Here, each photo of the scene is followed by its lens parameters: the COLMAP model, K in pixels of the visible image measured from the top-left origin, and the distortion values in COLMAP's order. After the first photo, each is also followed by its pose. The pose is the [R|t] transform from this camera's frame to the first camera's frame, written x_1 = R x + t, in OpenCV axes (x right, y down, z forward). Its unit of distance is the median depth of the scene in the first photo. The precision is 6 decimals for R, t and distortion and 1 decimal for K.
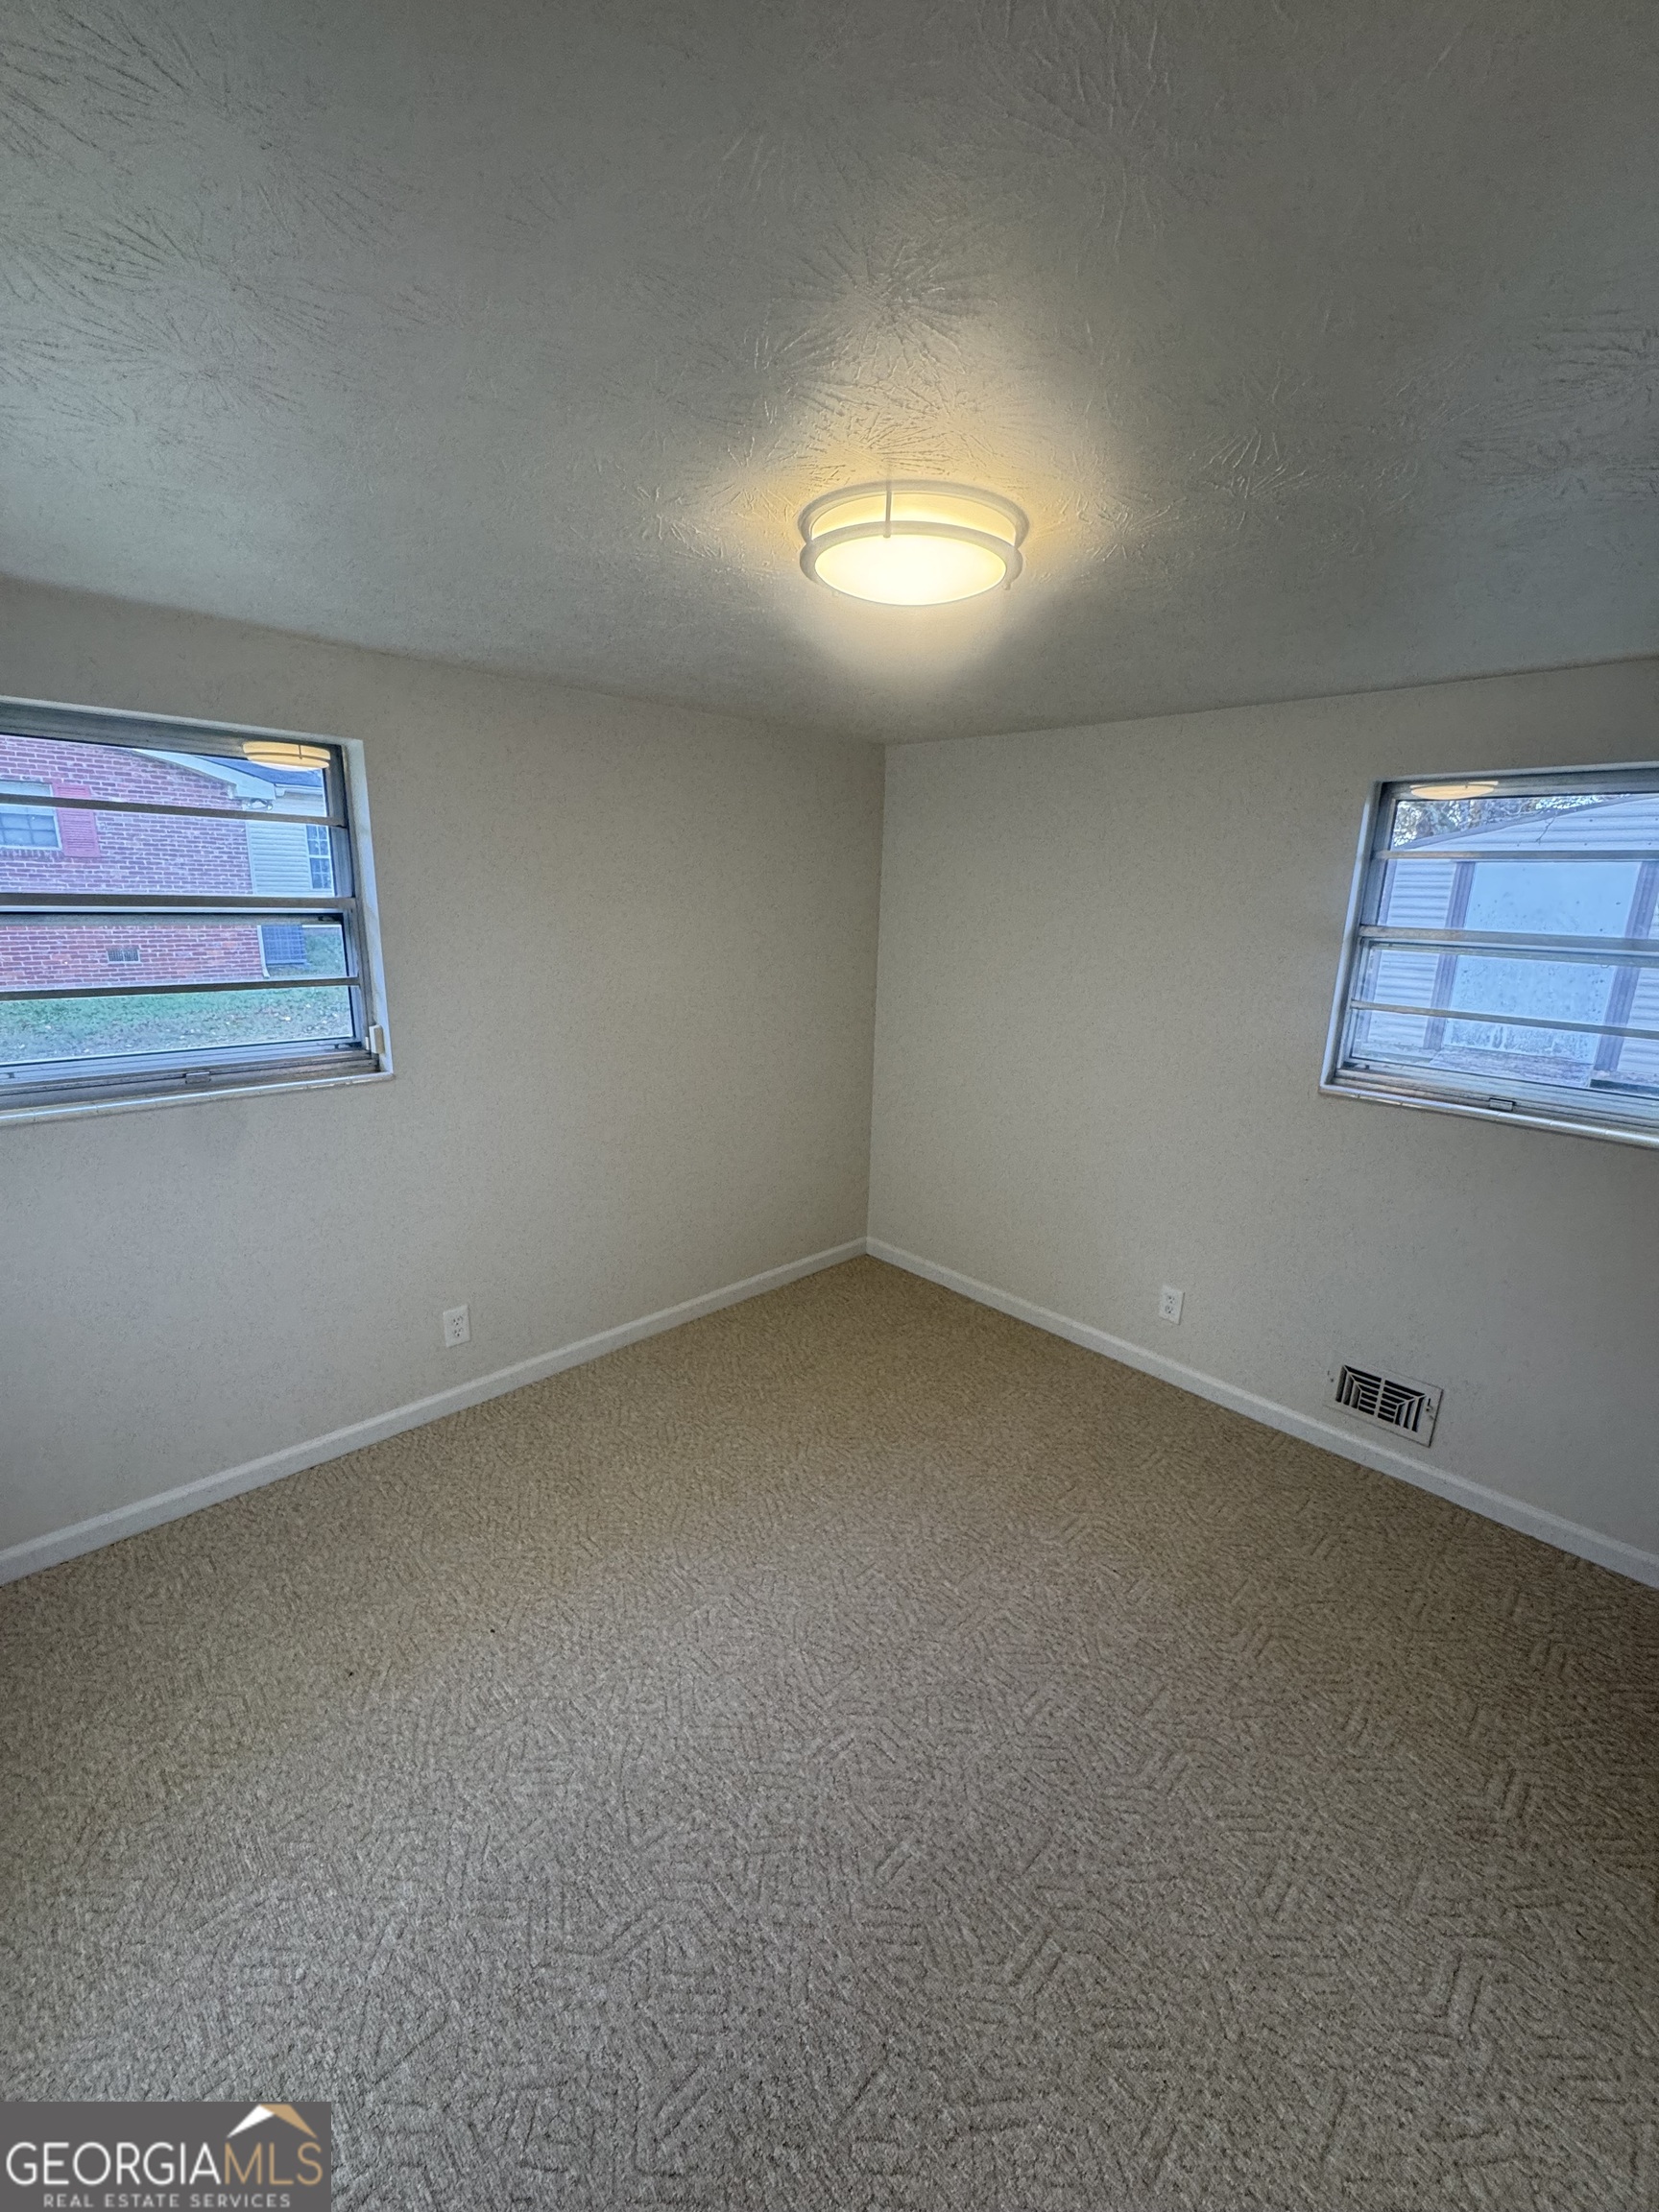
lens RADIAL K [[880.1, 0, 822.4], [0, 880.1, 1103.6], [0, 0, 1]] dist [-0.009343, 0.001790]
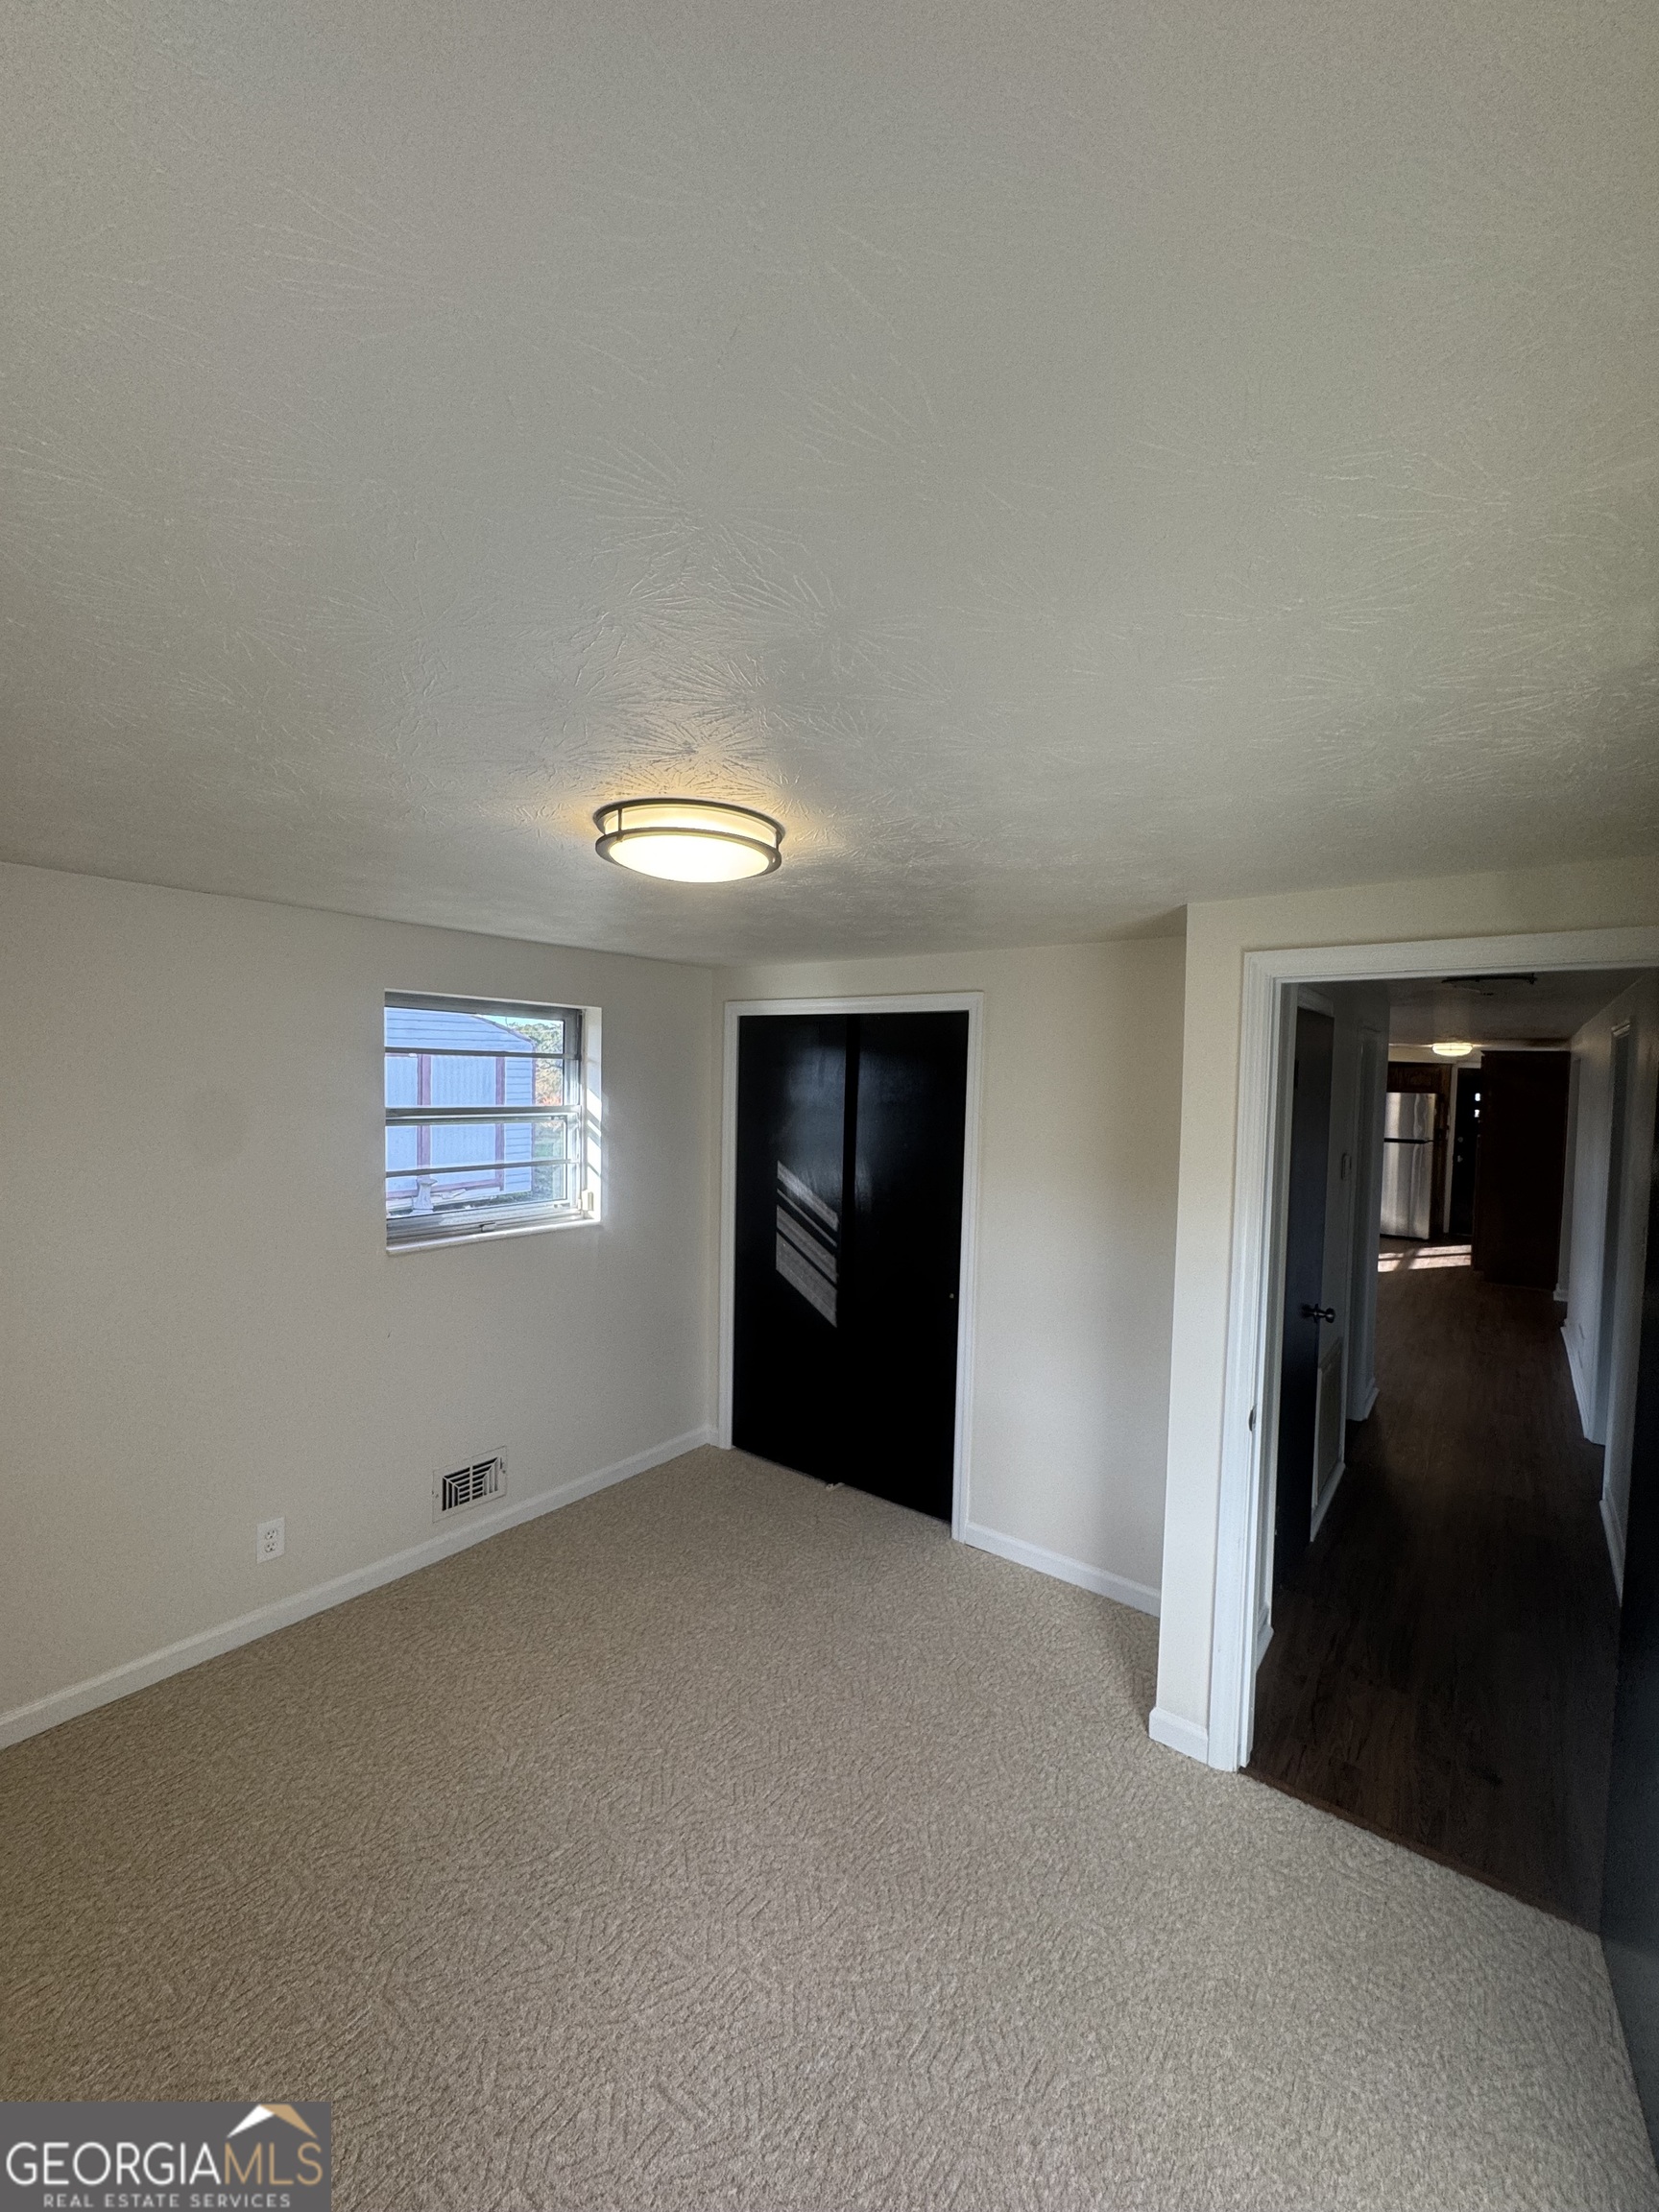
lens RADIAL K [[880.1, 0, 822.4], [0, 880.1, 1103.6], [0, 0, 1]] dist [-0.009343, 0.001790]
pose [[-0.132342, -0.067690, 0.988890, -0.660168], [0.211834, 0.972684, 0.094931, -0.209704], [-0.968304, 0.222043, -0.114388, 0.599057]]
